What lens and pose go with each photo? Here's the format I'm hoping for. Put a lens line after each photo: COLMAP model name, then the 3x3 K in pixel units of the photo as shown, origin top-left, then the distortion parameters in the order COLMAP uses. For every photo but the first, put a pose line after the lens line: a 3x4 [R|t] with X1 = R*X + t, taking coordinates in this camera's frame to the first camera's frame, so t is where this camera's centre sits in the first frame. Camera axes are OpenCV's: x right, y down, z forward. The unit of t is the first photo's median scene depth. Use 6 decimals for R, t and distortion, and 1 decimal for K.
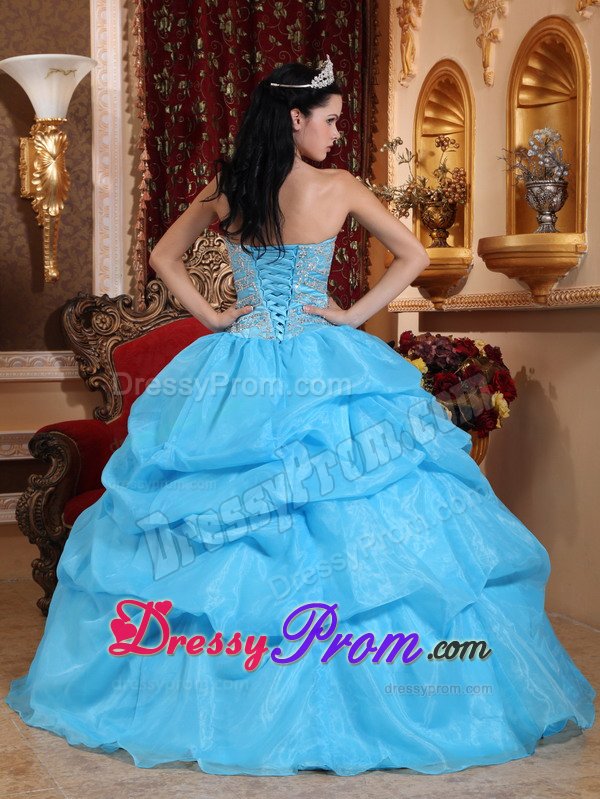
lens RADIAL K [[1310.9, 0, 287.3], [0, 1310.9, 400.8], [0, 0, 1]] dist [0.027441, 0.095495]
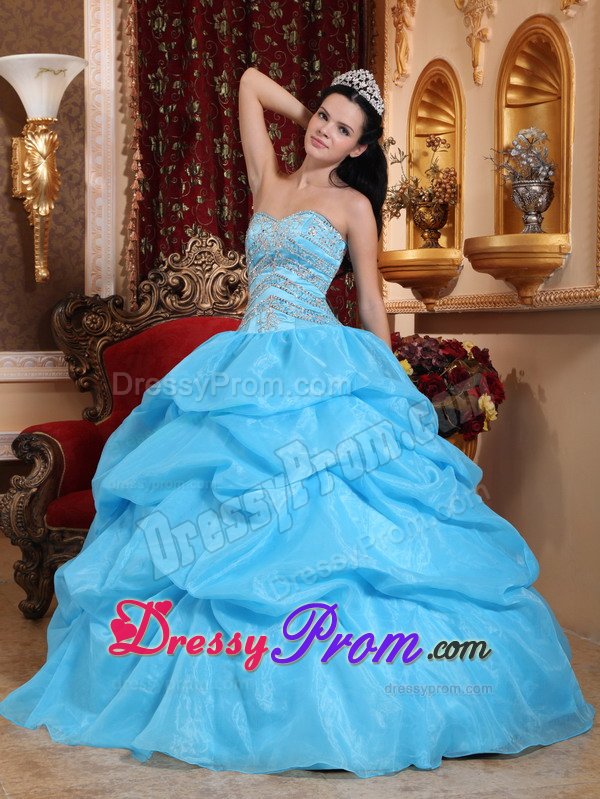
lens RADIAL K [[1313.1, 0, 301.9], [0, 1313.1, 388.3], [0, 0, 1]] dist [0.009600, 0.147936]
pose [[0.999806, 0.004663, -0.019129, 0.036827], [-0.004891, 0.999917, -0.011880, 0.000936], [0.019072, 0.011971, 0.999746, 0.008796]]
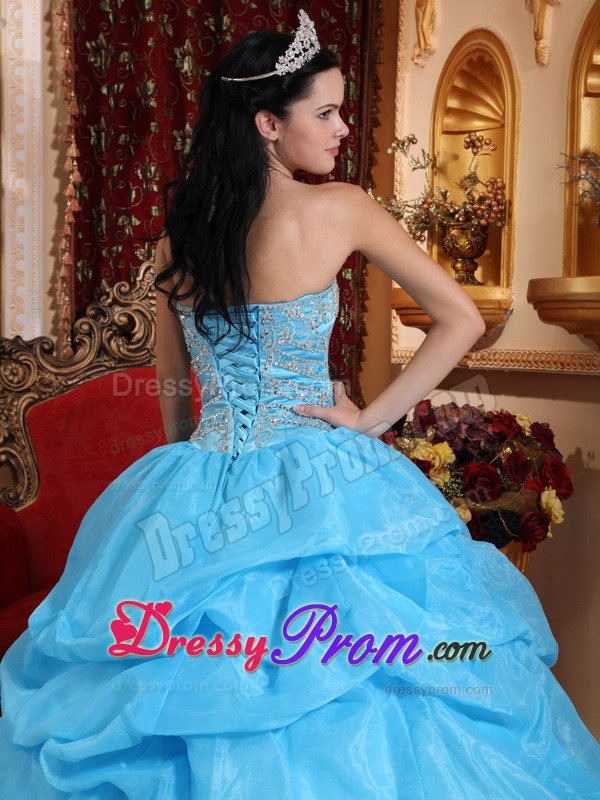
lens RADIAL K [[1355.6, 0, 298.2], [0, 1355.6, 426.3], [0, 0, 1]] dist [0.097059, 0.078551]
pose [[0.999260, 0.013652, 0.035962, -0.005961], [-0.014288, 0.999745, 0.017480, -0.046206], [-0.035714, -0.017981, 0.999200, 0.219575]]
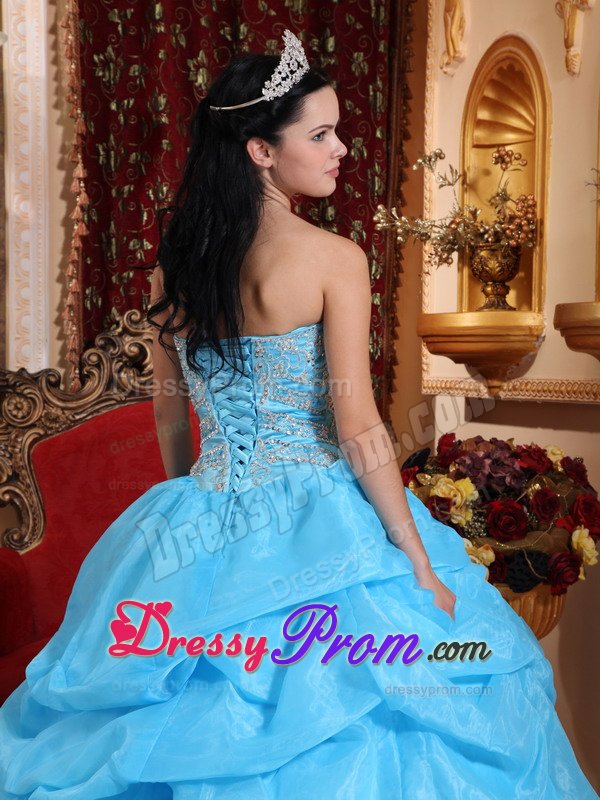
lens RADIAL K [[1518.1, 0, 298.4], [0, 1518.1, 451.6], [0, 0, 1]] dist [0.155186, -0.033345]
pose [[0.999942, 0.008278, -0.006933, 0.016470], [-0.008207, 0.999915, 0.010169, -0.046642], [0.007016, -0.010111, 0.999924, 0.180906]]
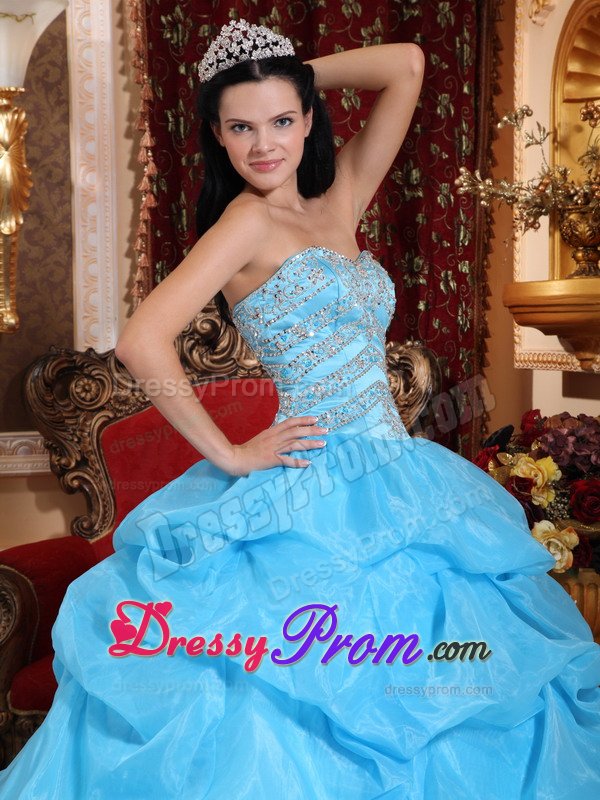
lens RADIAL K [[1707.3, 0, 301.9], [0, 1707.3, 443.3], [0, 0, 1]] dist [0.202640, -0.054238]
pose [[0.996594, -0.004413, -0.082349, 0.043158], [0.005659, 0.999873, 0.014898, -0.045576], [0.082273, -0.015313, 0.996492, 0.131013]]
